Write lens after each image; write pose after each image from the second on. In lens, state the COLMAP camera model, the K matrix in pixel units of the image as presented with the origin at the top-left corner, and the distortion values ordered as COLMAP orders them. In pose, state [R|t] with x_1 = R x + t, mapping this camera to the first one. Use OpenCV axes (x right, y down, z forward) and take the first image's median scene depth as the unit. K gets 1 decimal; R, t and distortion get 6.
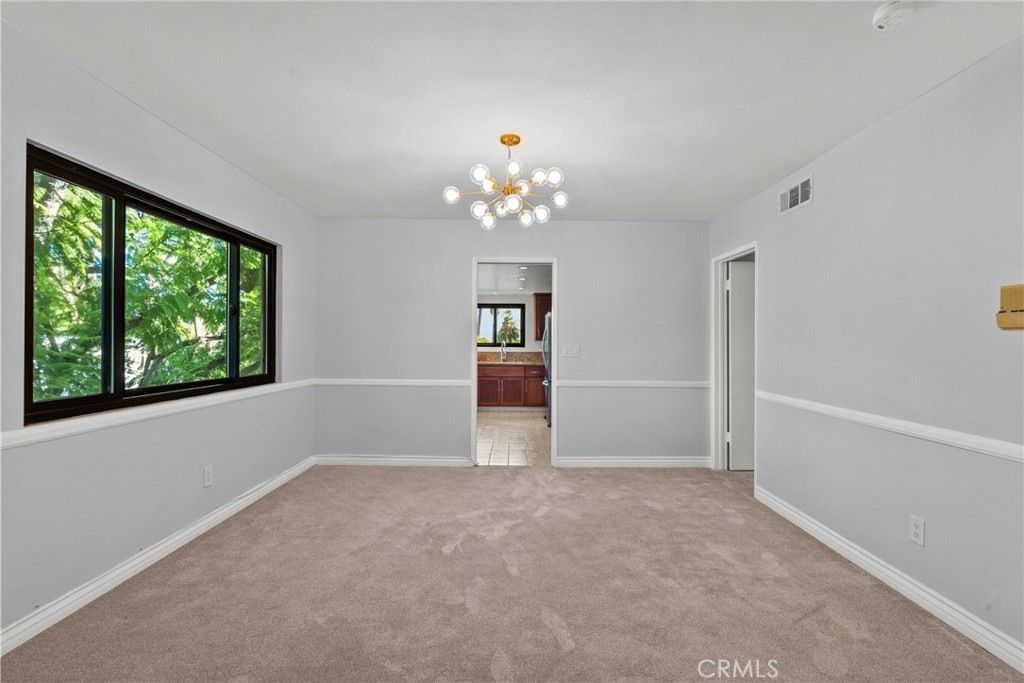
lens RADIAL K [[467.0, 0, 510.0], [0, 467.0, 346.1], [0, 0, 1]] dist [-0.002884, 0.002401]
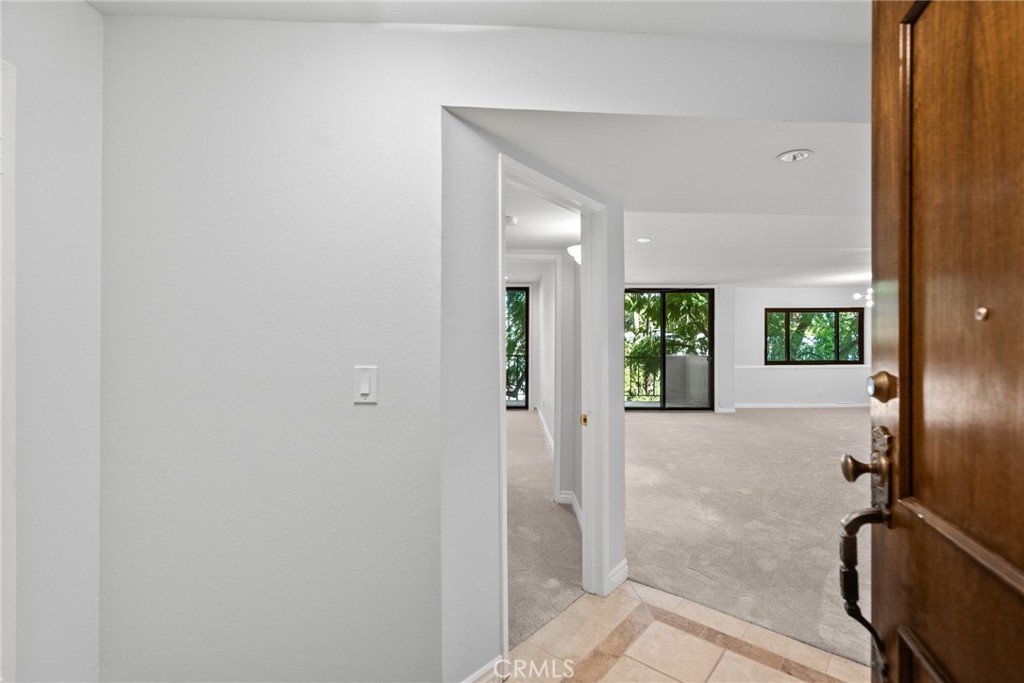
lens RADIAL K [[467.0, 0, 515.2], [0, 467.0, 339.6], [0, 0, 1]] dist [-0.002884, 0.002401]
pose [[0.017177, -0.009256, -0.999810, 2.257570], [-0.000419, 0.999957, -0.009265, -0.031945], [0.999852, 0.000578, 0.017173, -1.011699]]
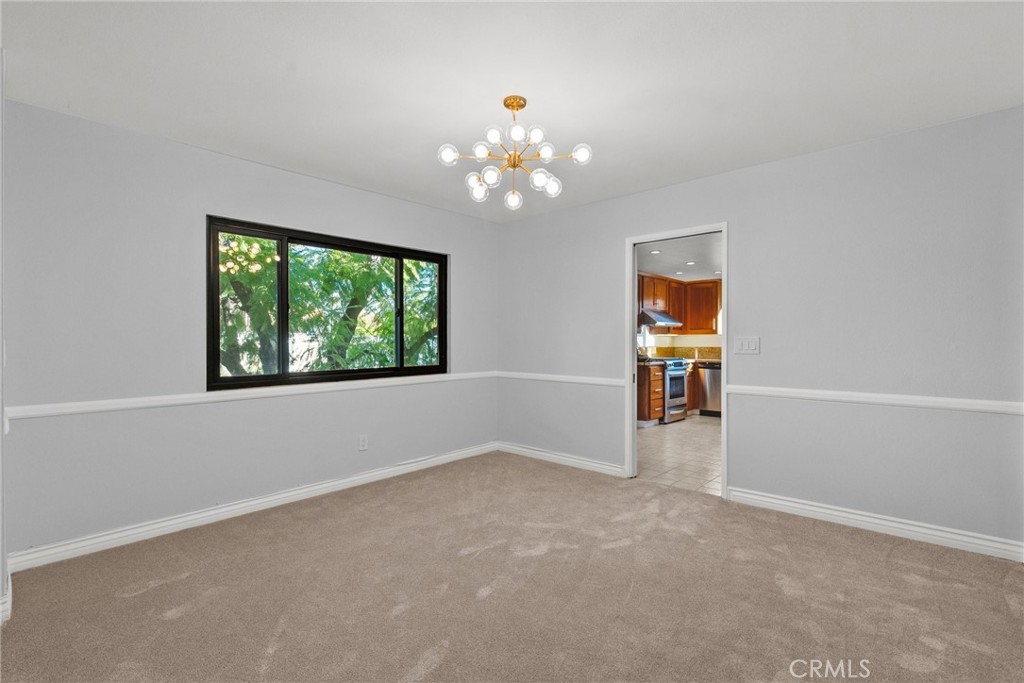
lens RADIAL K [[467.0, 0, 512.2], [0, 467.0, 352.1], [0, 0, 1]] dist [-0.002884, 0.002401]
pose [[0.745550, 0.008956, -0.666390, 0.476664], [0.004345, 0.999823, 0.018299, 0.005893], [0.666436, -0.016539, 0.745379, 0.288470]]
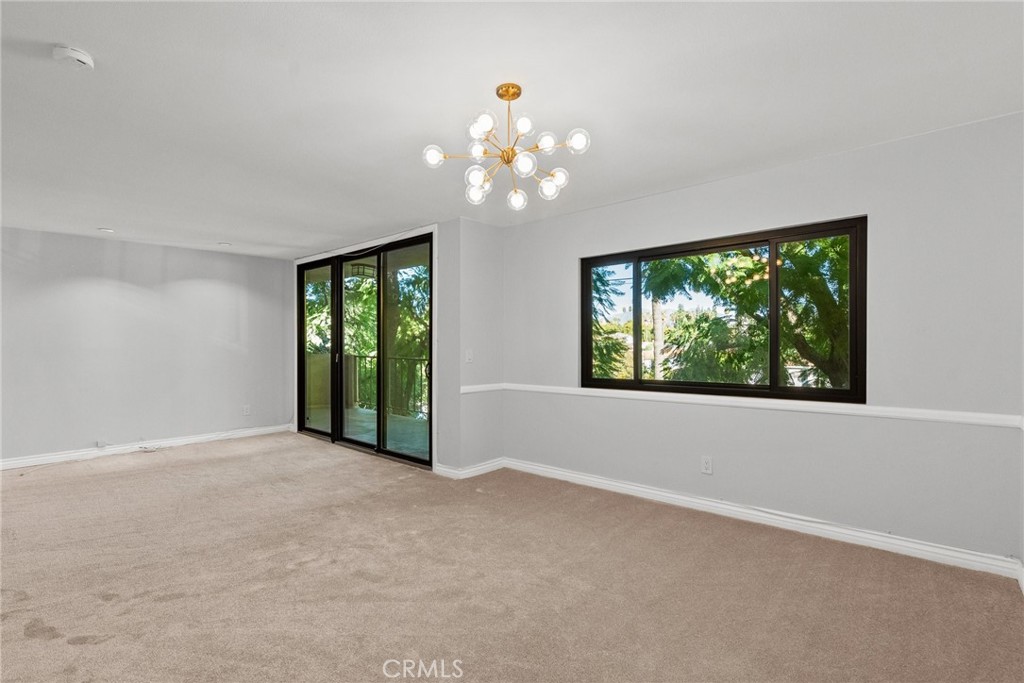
lens RADIAL K [[467.0, 0, 512.3], [0, 467.0, 345.6], [0, 0, 1]] dist [-0.002884, 0.002401]
pose [[-0.643778, -0.008998, -0.765160, 0.502884], [-0.004243, 0.999957, -0.008189, -0.003390], [0.765201, -0.002025, -0.643789, 1.254526]]
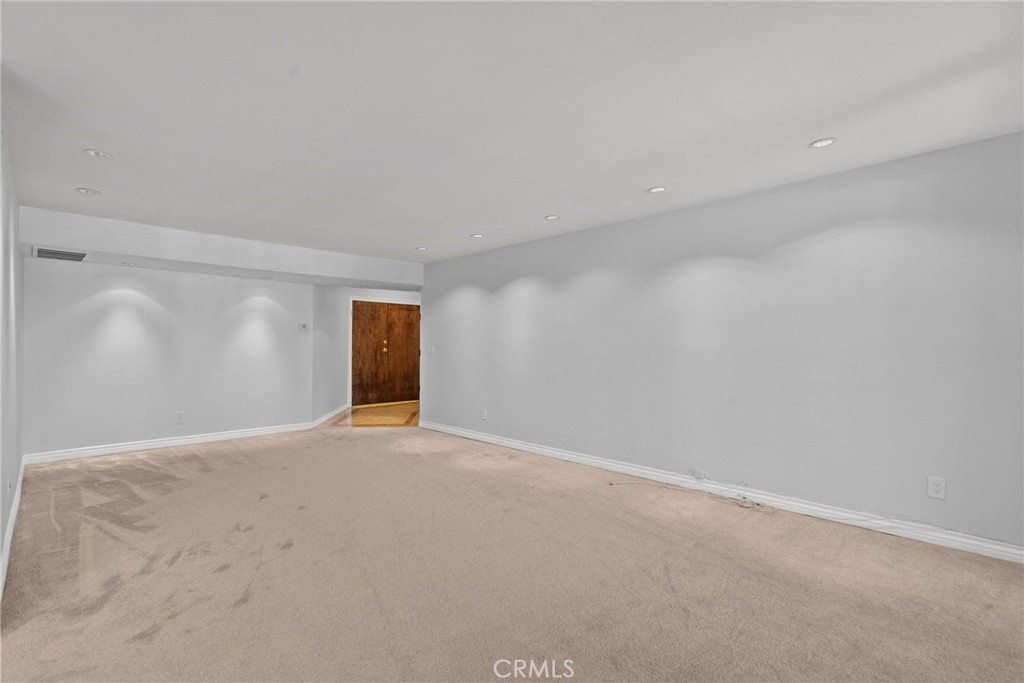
lens RADIAL K [[467.0, 0, 515.6], [0, 467.0, 347.1], [0, 0, 1]] dist [-0.002884, 0.002401]
pose [[-0.716402, -0.014941, 0.697528, -0.294251], [-0.014413, 0.999874, 0.006614, -0.007844], [-0.697539, -0.005316, -0.716527, 0.386855]]
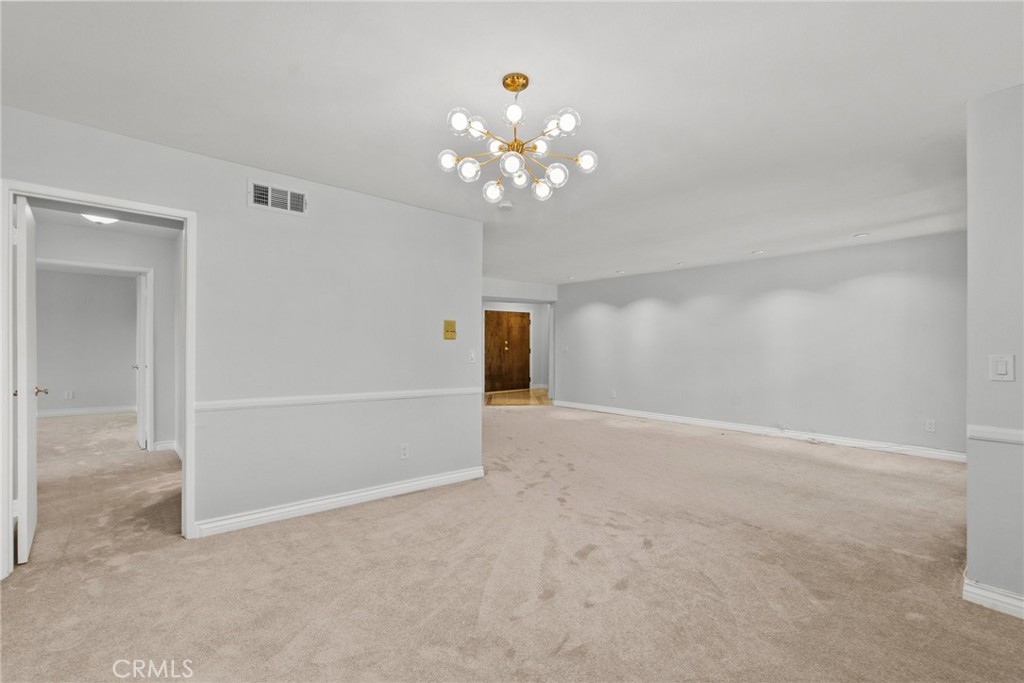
lens RADIAL K [[467.0, 0, 517.3], [0, 467.0, 348.8], [0, 0, 1]] dist [-0.002884, 0.002401]
pose [[-0.671659, -0.017669, 0.740650, -0.473801], [-0.009776, 0.999840, 0.014988, -0.014016], [-0.740796, 0.002826, -0.671724, 1.252597]]
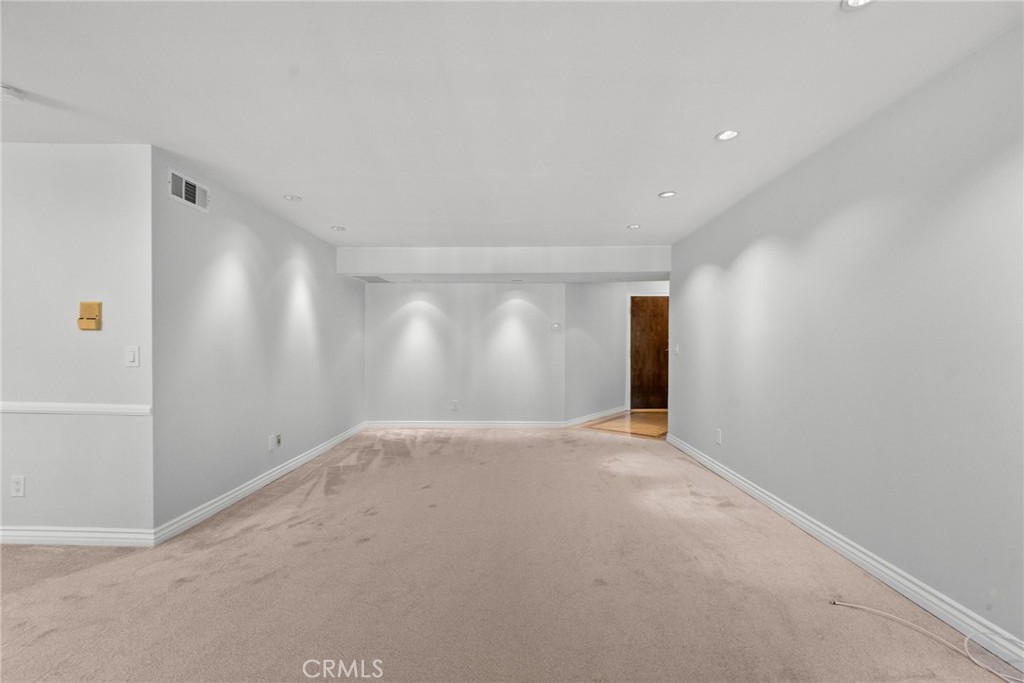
lens RADIAL K [[467.0, 0, 512.2], [0, 467.0, 345.2], [0, 0, 1]] dist [-0.002884, 0.002401]
pose [[-0.001238, -0.009589, 0.999953, -0.264924], [-0.003818, 0.999947, 0.009585, -0.003574], [-0.999992, -0.003806, -0.001275, -0.227687]]
